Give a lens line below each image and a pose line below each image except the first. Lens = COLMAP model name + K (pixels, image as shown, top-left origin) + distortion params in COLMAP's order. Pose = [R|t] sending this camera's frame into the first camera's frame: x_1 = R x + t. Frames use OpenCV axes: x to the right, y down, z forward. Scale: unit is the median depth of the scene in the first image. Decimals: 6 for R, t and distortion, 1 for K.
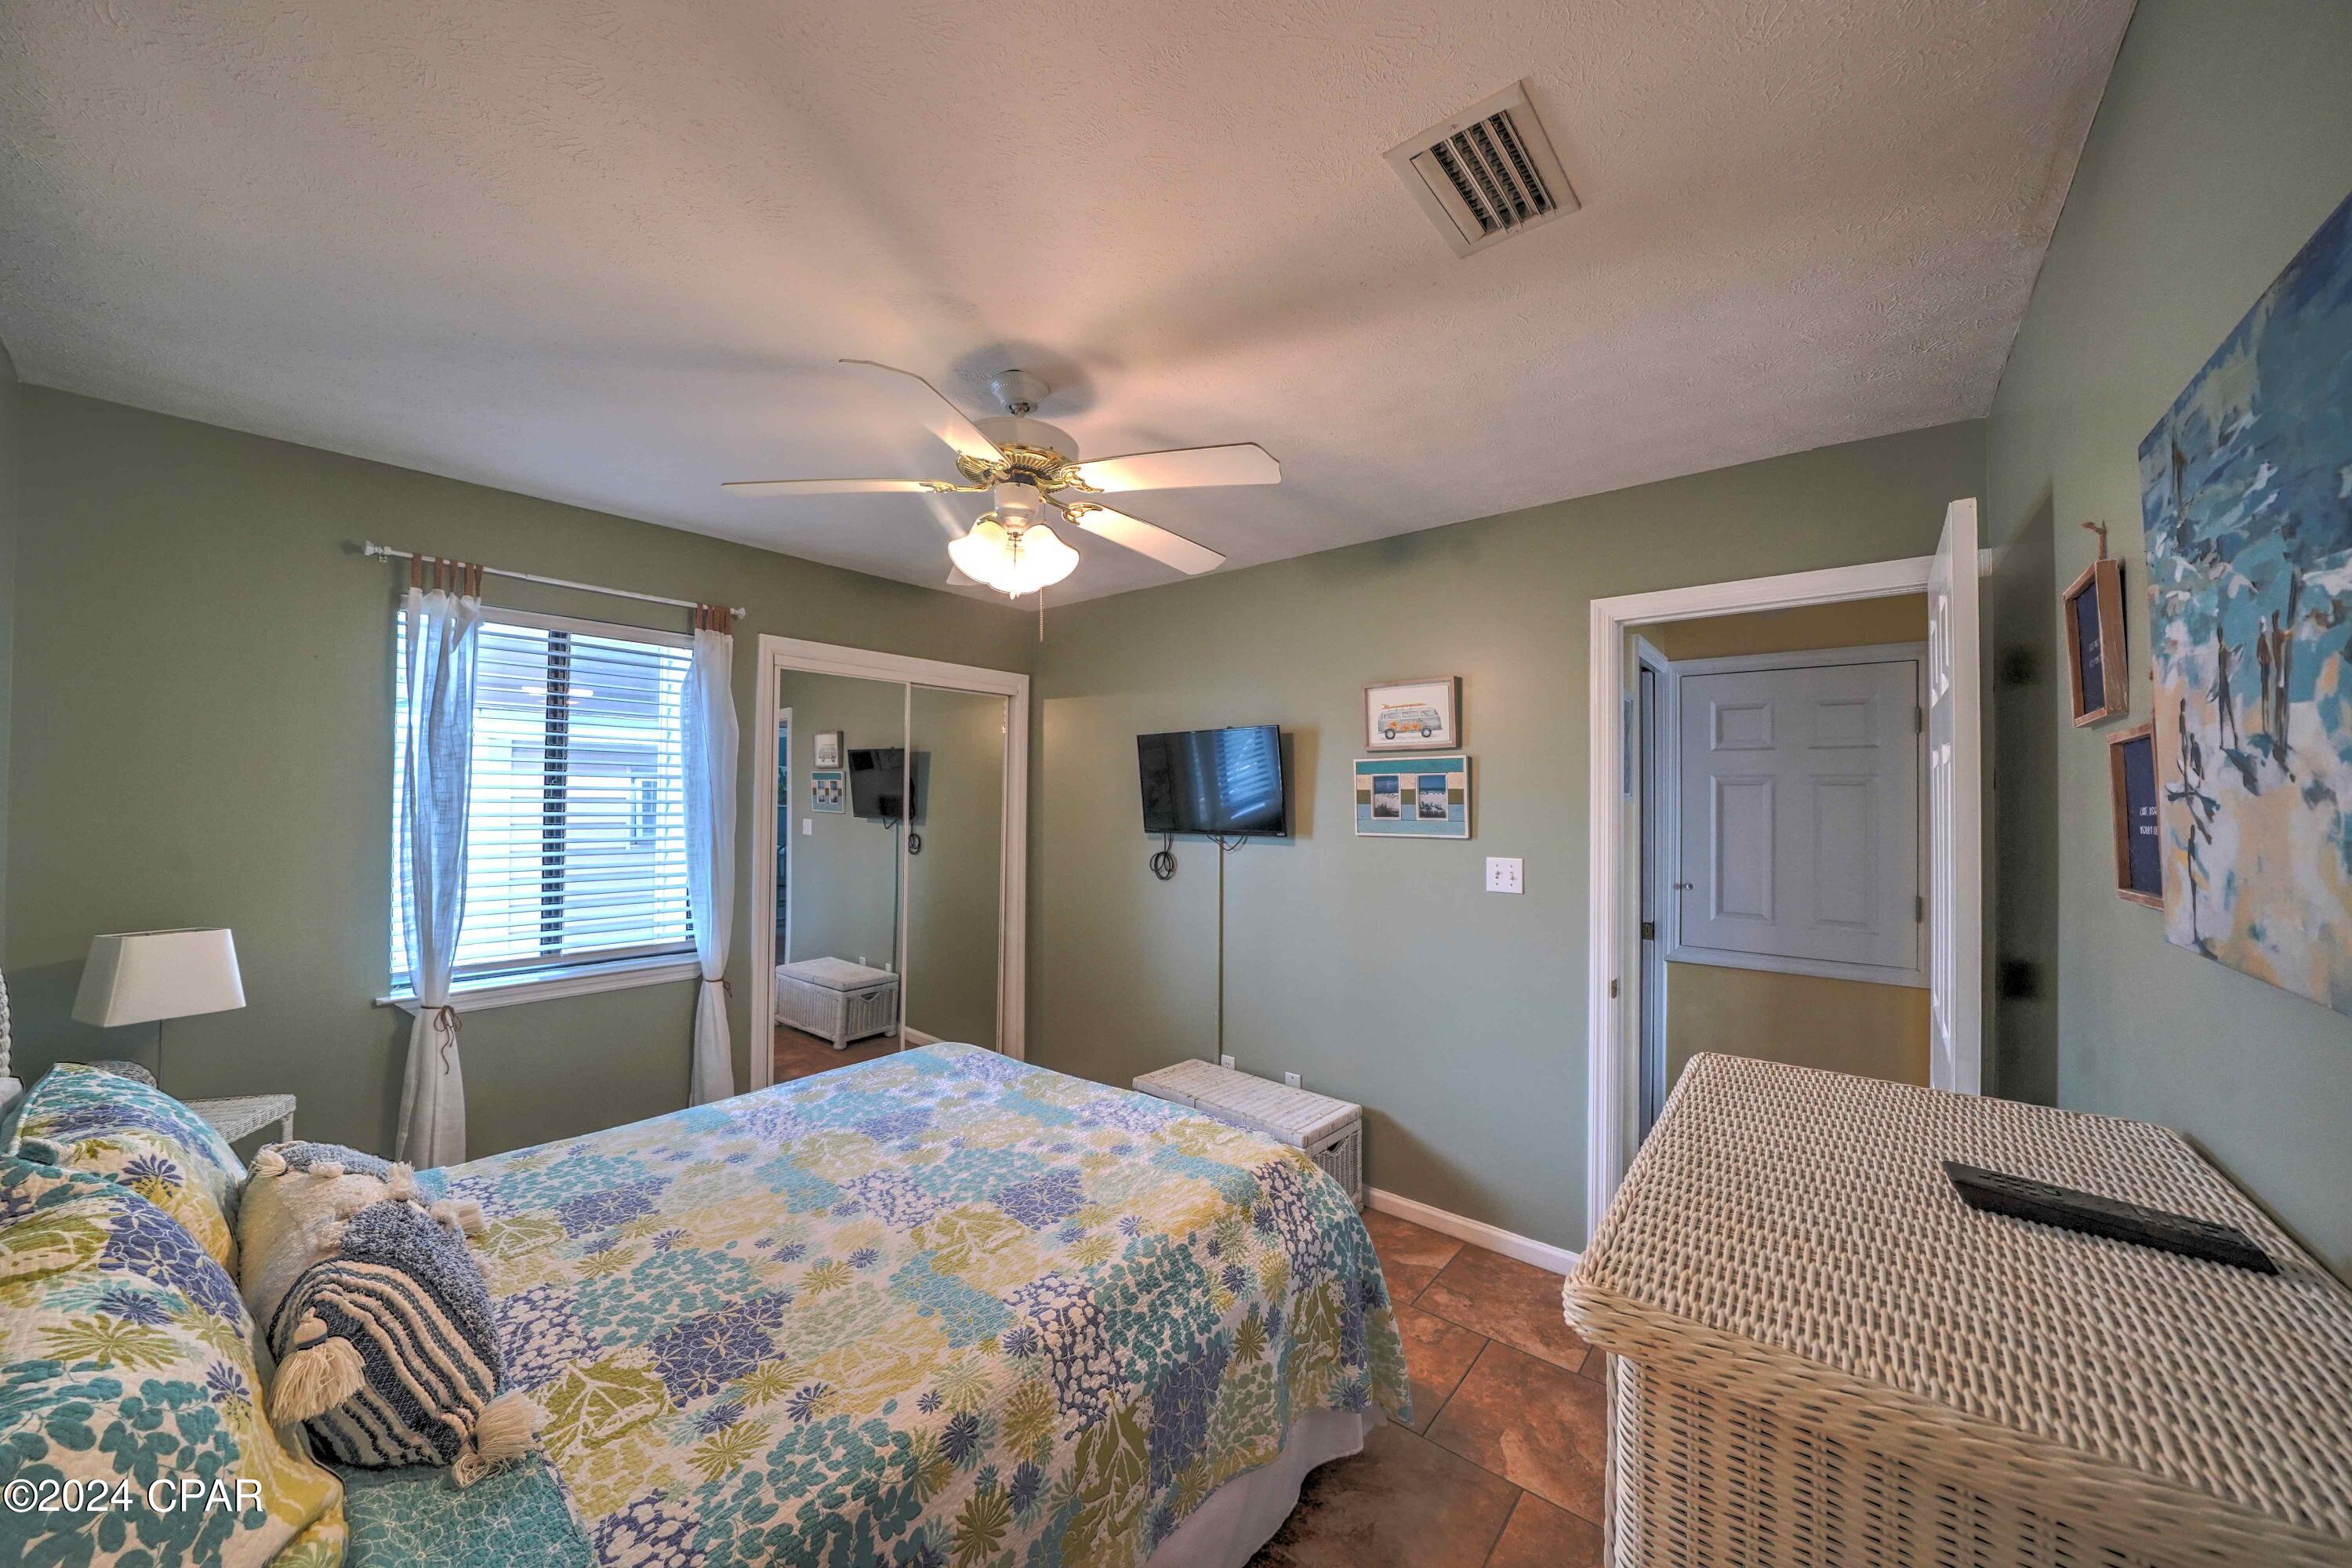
lens RADIAL K [[820.9, 0, 1165.0], [0, 820.9, 788.3], [0, 0, 1]] dist [-0.022206, 0.000341]
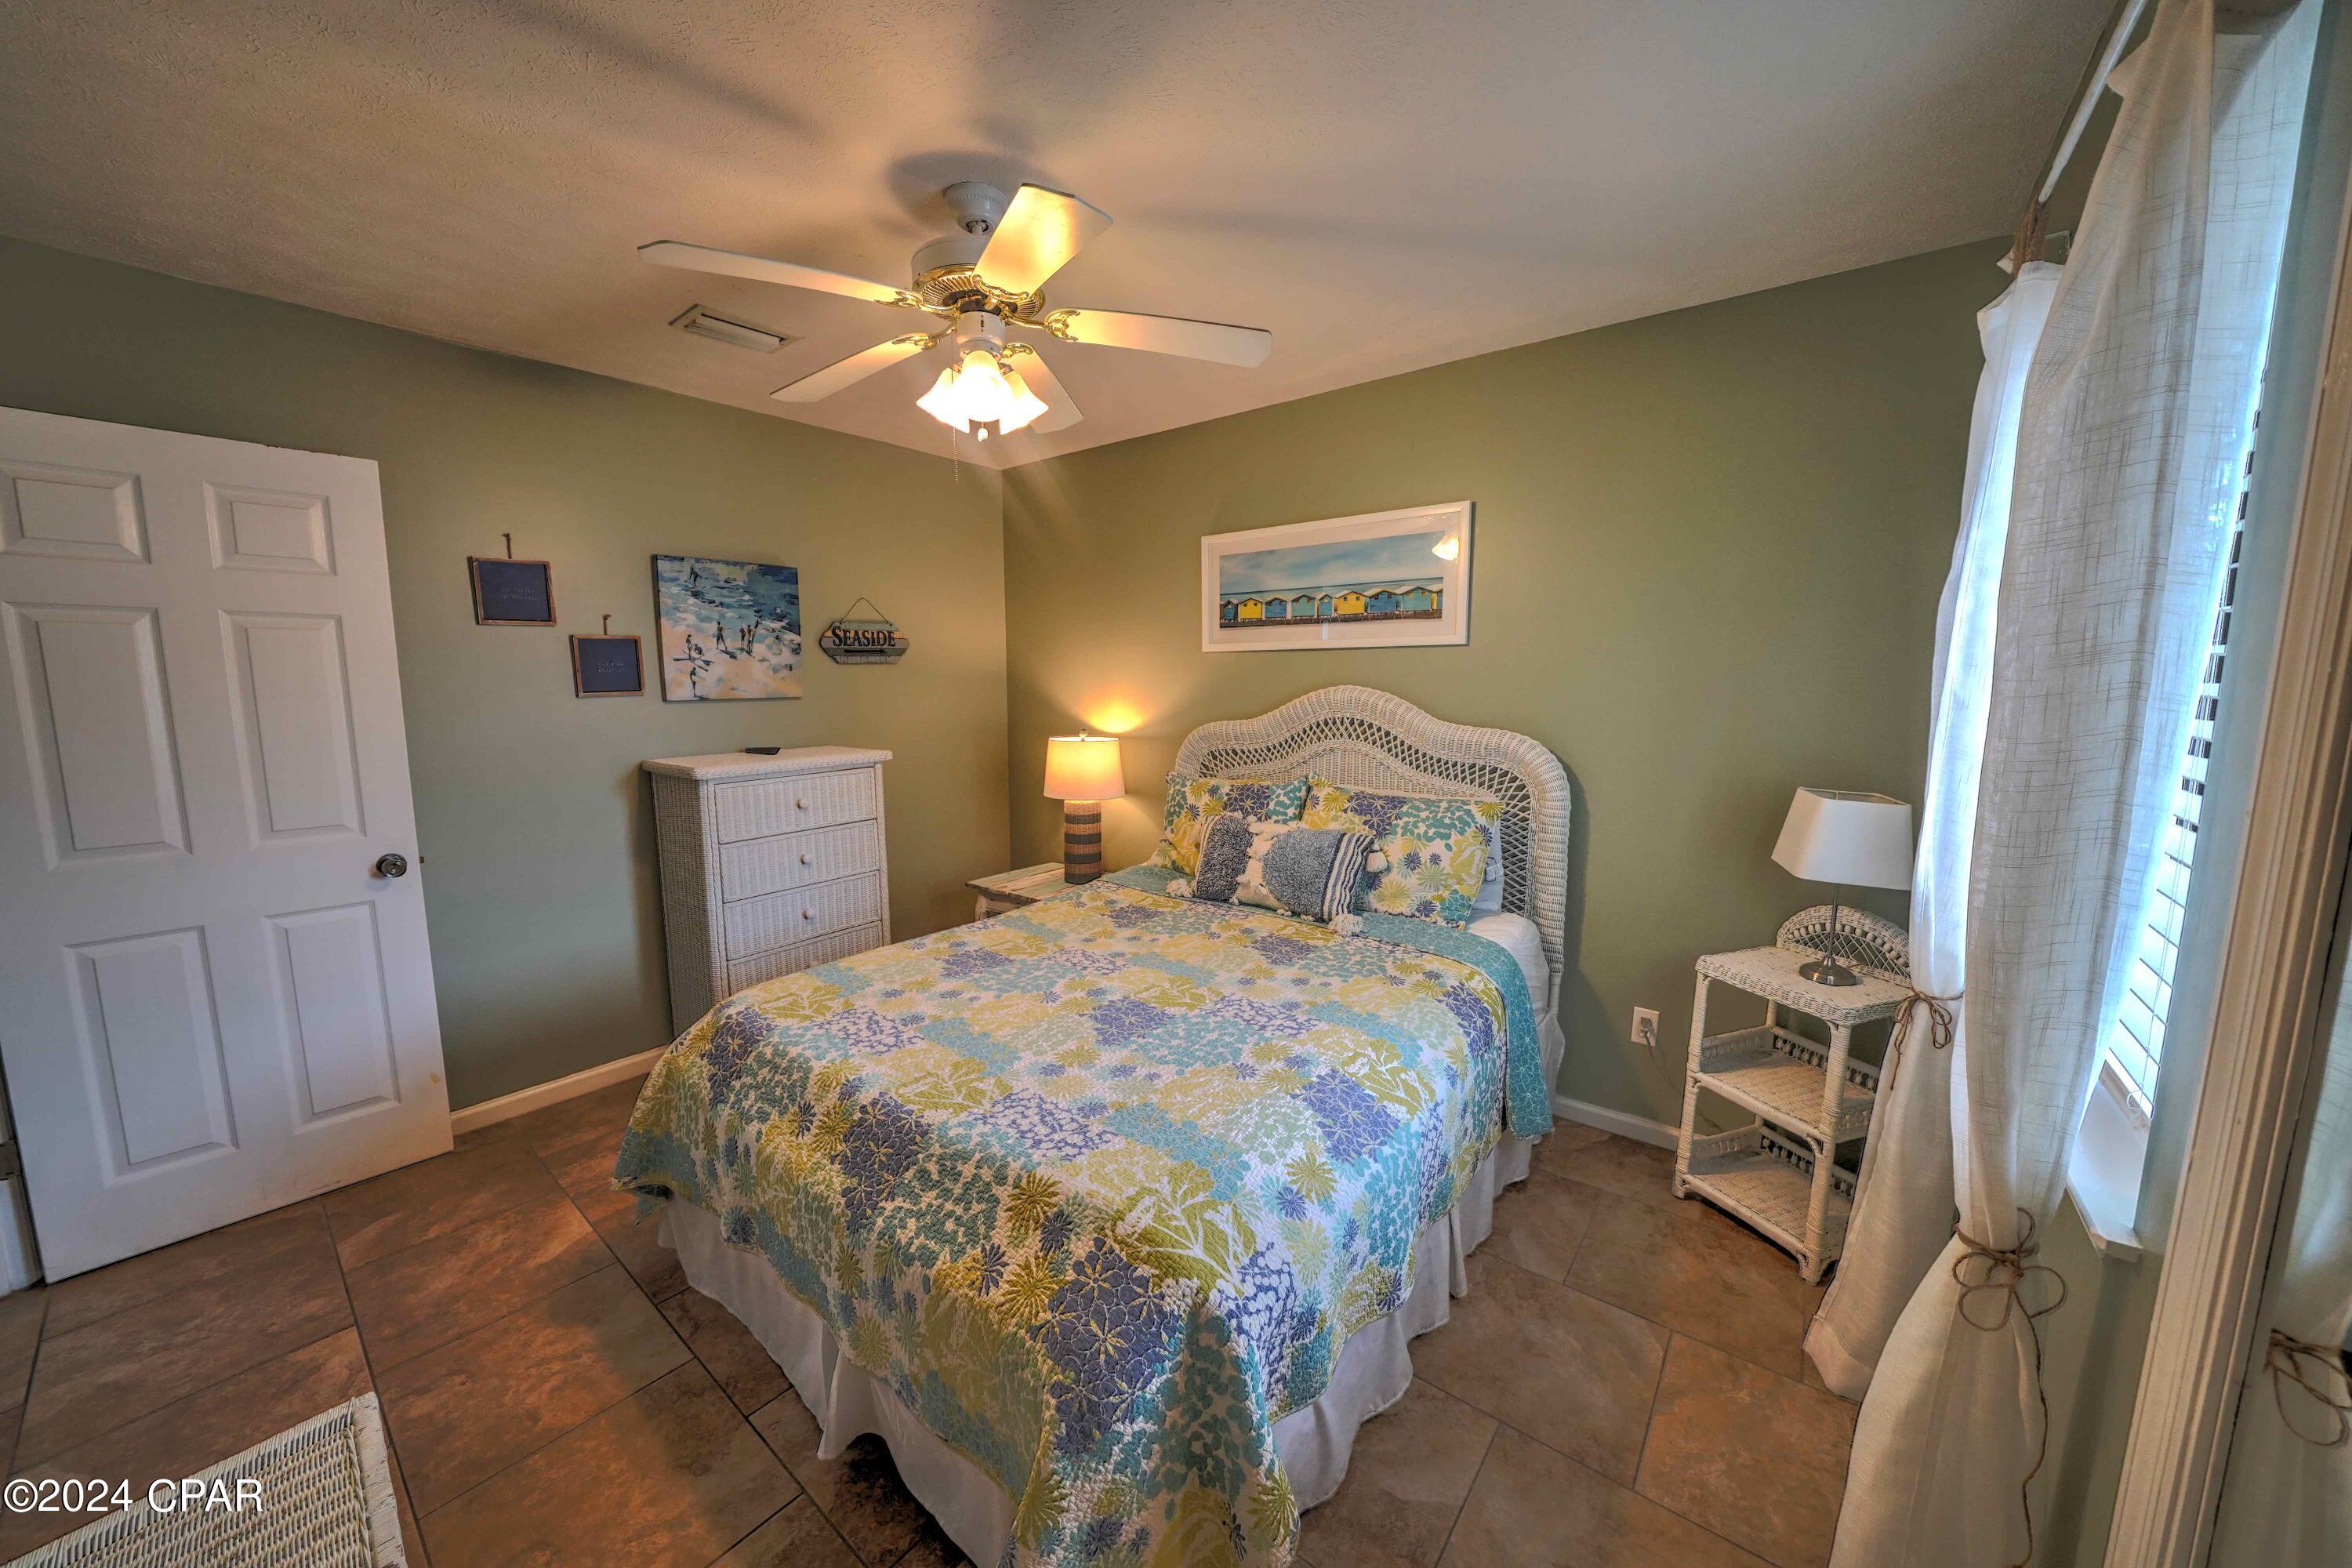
lens RADIAL K [[820.9, 0, 1165.0], [0, 820.9, 788.3], [0, 0, 1]] dist [-0.022206, 0.000341]
pose [[-0.999775, -0.000754, -0.021218, -0.401627], [-0.003410, 0.992097, 0.125425, 0.053134], [0.020955, 0.125469, -0.991876, 2.129379]]
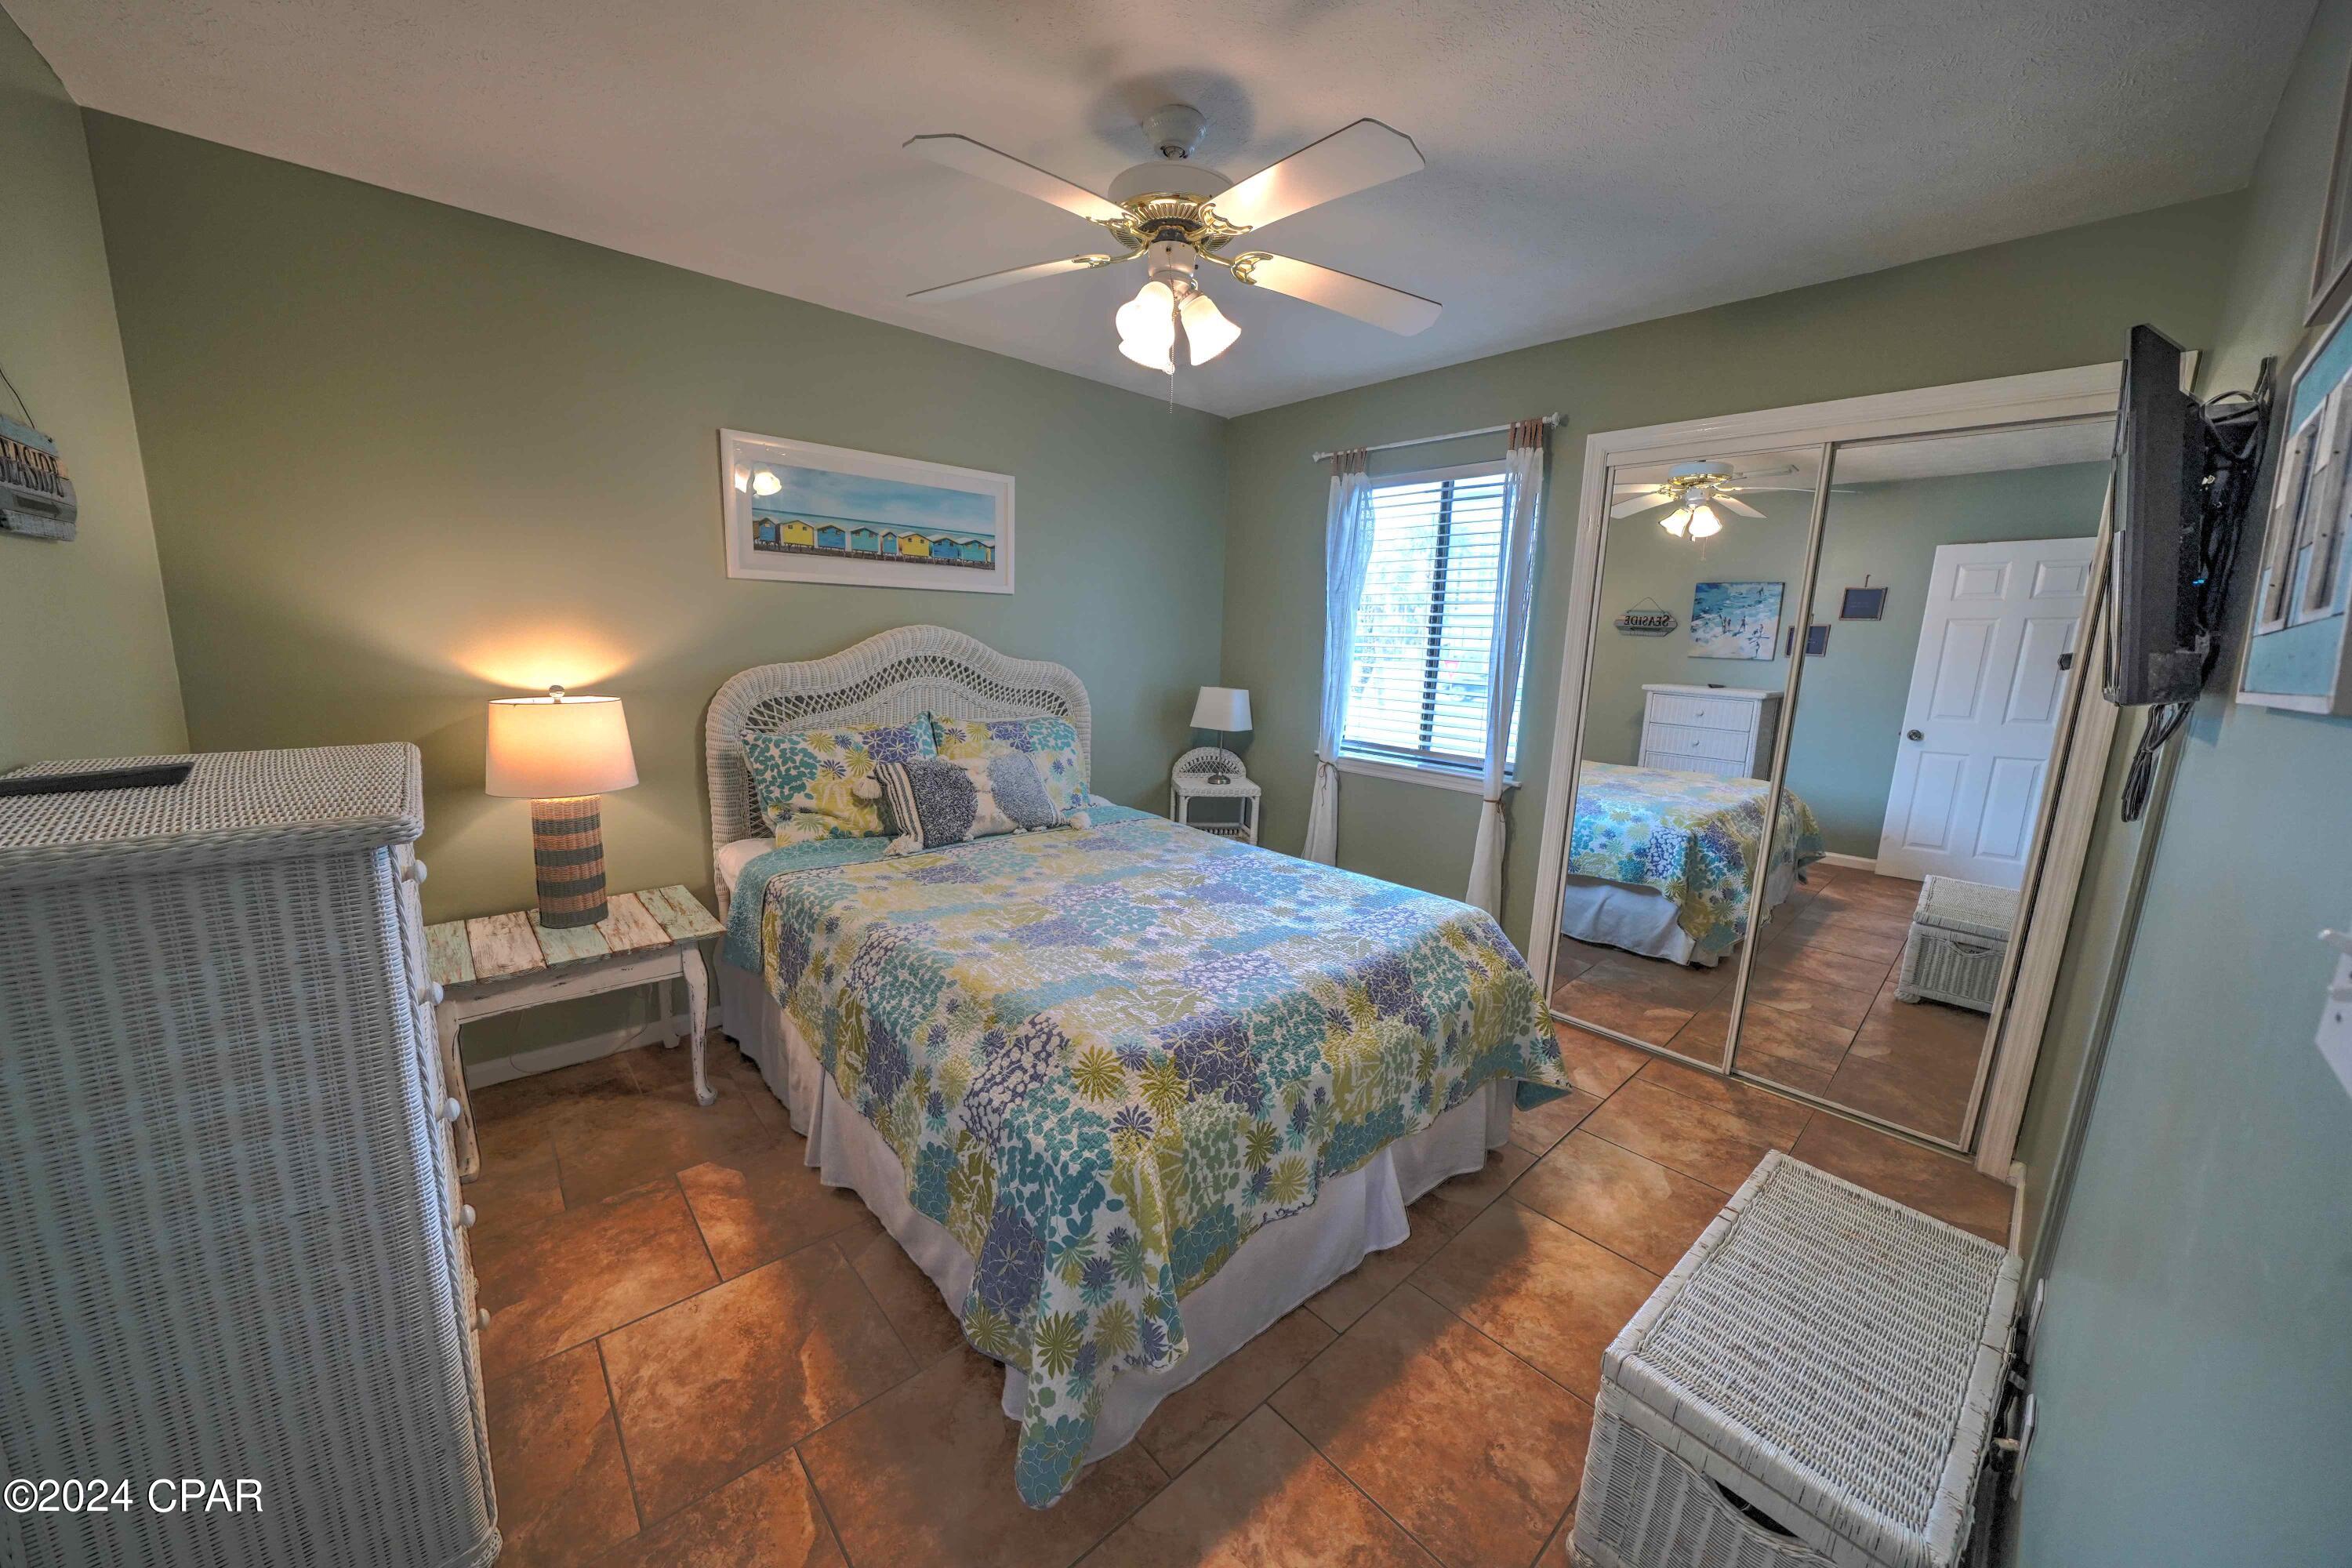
lens RADIAL K [[820.9, 0, 1165.0], [0, 820.9, 788.3], [0, 0, 1]] dist [-0.022206, 0.000341]
pose [[-0.143433, 0.168756, -0.975166, 0.879171], [-0.022736, 0.984532, 0.173721, 0.081569], [0.989399, 0.047089, -0.137378, 1.223537]]
